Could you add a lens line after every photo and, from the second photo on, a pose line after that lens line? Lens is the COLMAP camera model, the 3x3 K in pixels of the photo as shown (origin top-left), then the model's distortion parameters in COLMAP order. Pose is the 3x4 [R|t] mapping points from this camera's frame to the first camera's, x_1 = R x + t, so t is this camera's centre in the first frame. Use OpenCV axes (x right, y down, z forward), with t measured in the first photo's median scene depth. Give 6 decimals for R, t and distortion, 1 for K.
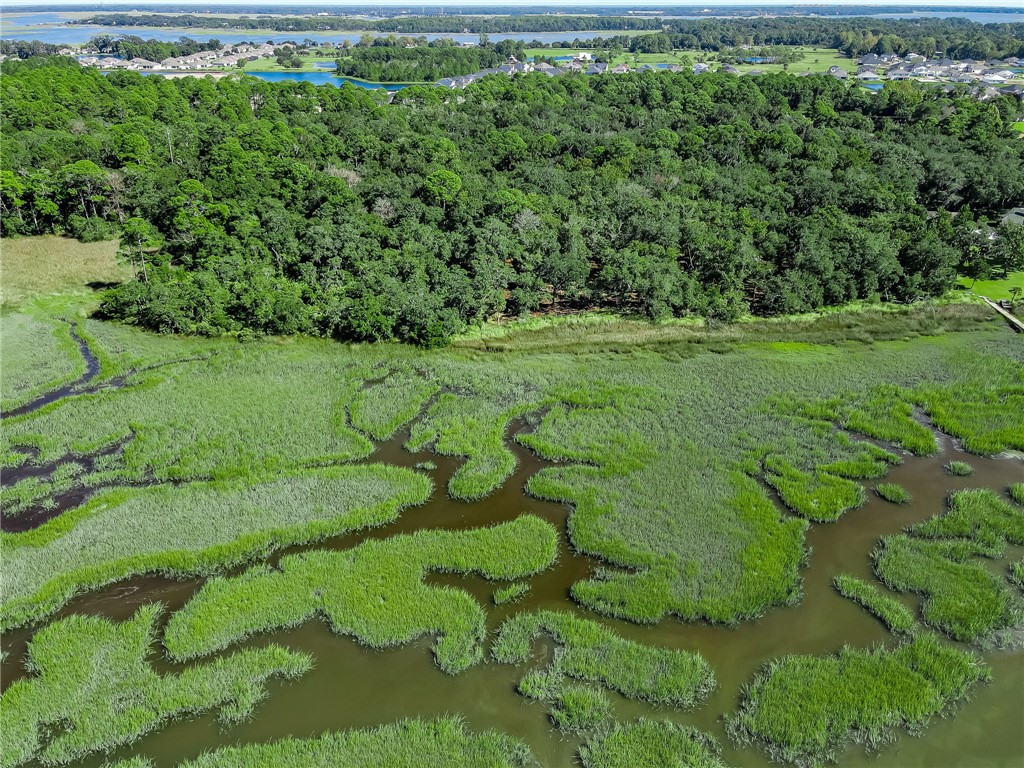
lens RADIAL K [[756.6, 0, 509.5], [0, 756.6, 381.0], [0, 0, 1]] dist [0.001014, 0.026693]
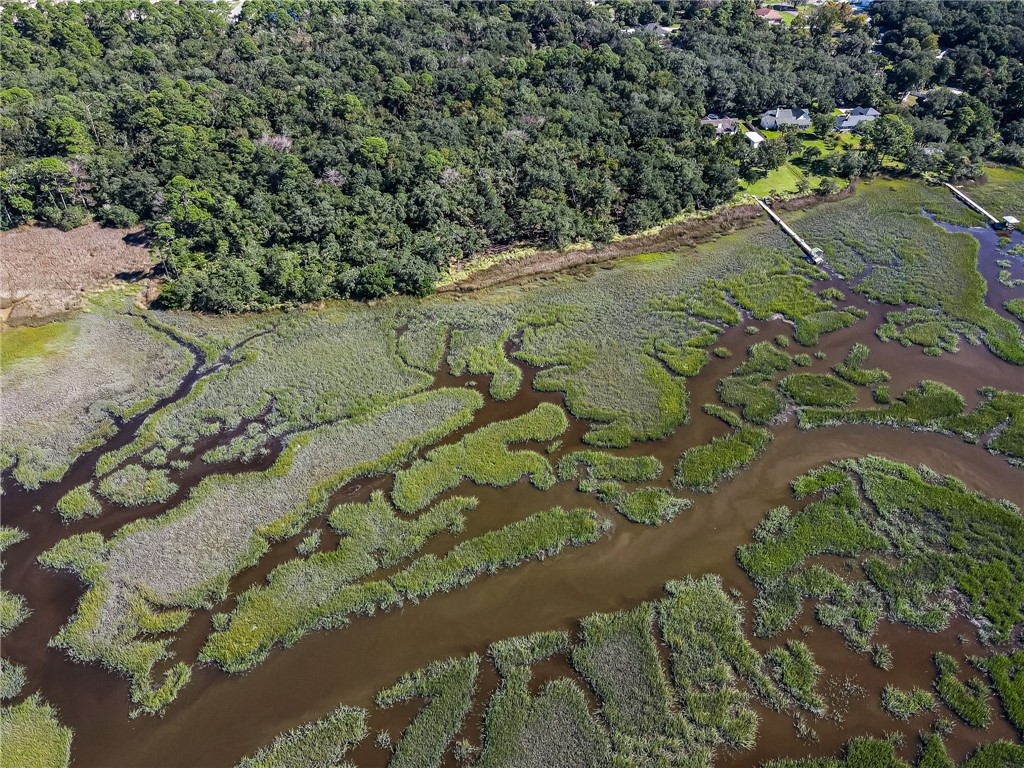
lens RADIAL K [[756.6, 0, 509.5], [0, 756.6, 381.0], [0, 0, 1]] dist [0.001014, 0.026693]
pose [[0.957331, -0.185849, 0.221307, -0.273325], [0.131659, 0.962180, 0.238487, -0.193537], [-0.257259, -0.199174, 0.945594, -0.416101]]
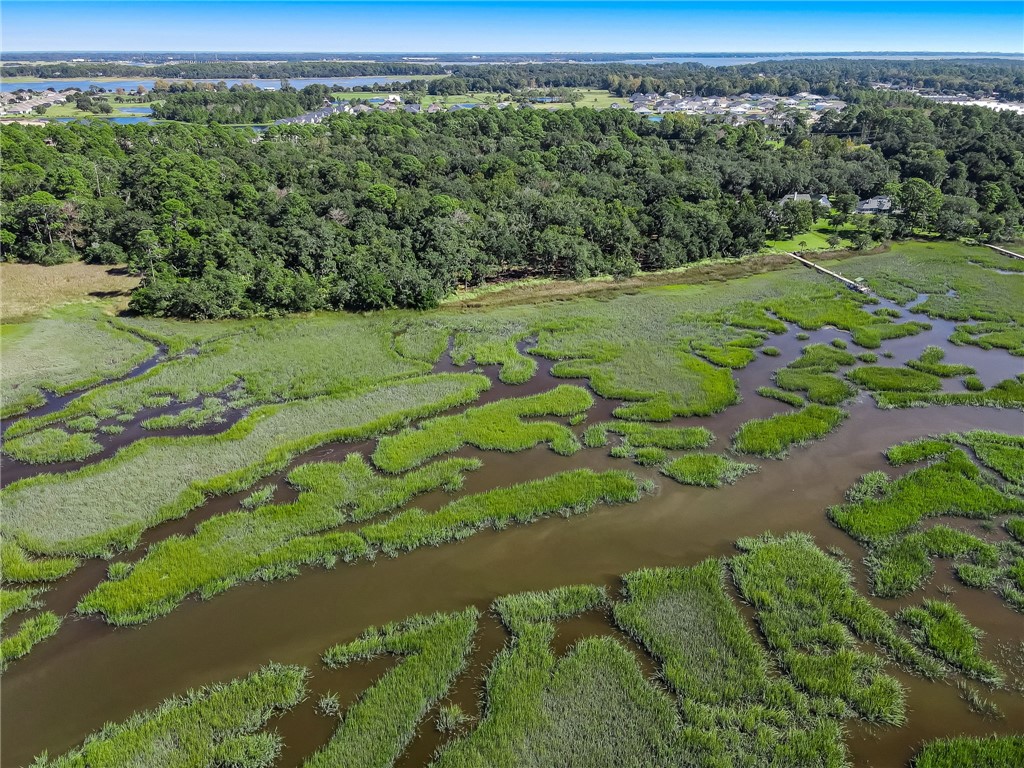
lens RADIAL K [[756.6, 0, 509.5], [0, 756.6, 381.0], [0, 0, 1]] dist [0.001014, 0.026693]
pose [[0.961770, -0.110483, 0.250581, -0.279868], [0.122997, 0.991797, -0.034788, 0.129055], [-0.244682, 0.064279, 0.967470, -0.261718]]
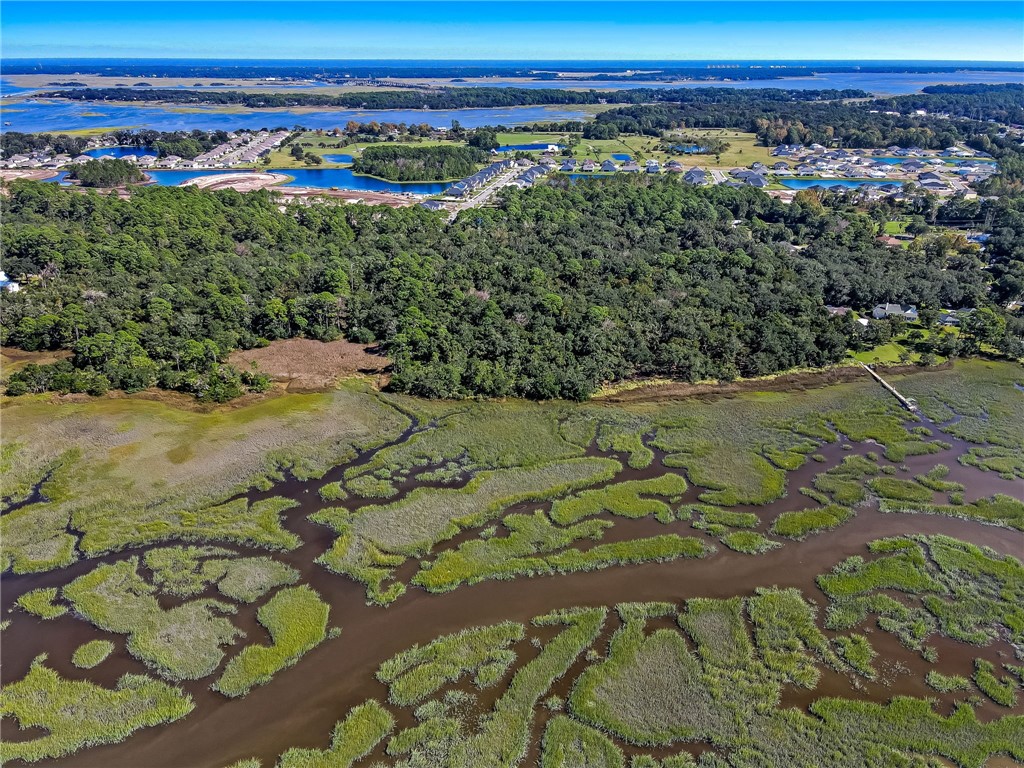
lens RADIAL K [[756.6, 0, 509.5], [0, 756.6, 381.0], [0, 0, 1]] dist [0.001014, 0.026693]
pose [[0.995875, -0.034255, 0.084020, -0.401843], [0.038902, 0.997766, -0.054305, 0.001076], [-0.081972, 0.057350, 0.994983, -0.798288]]
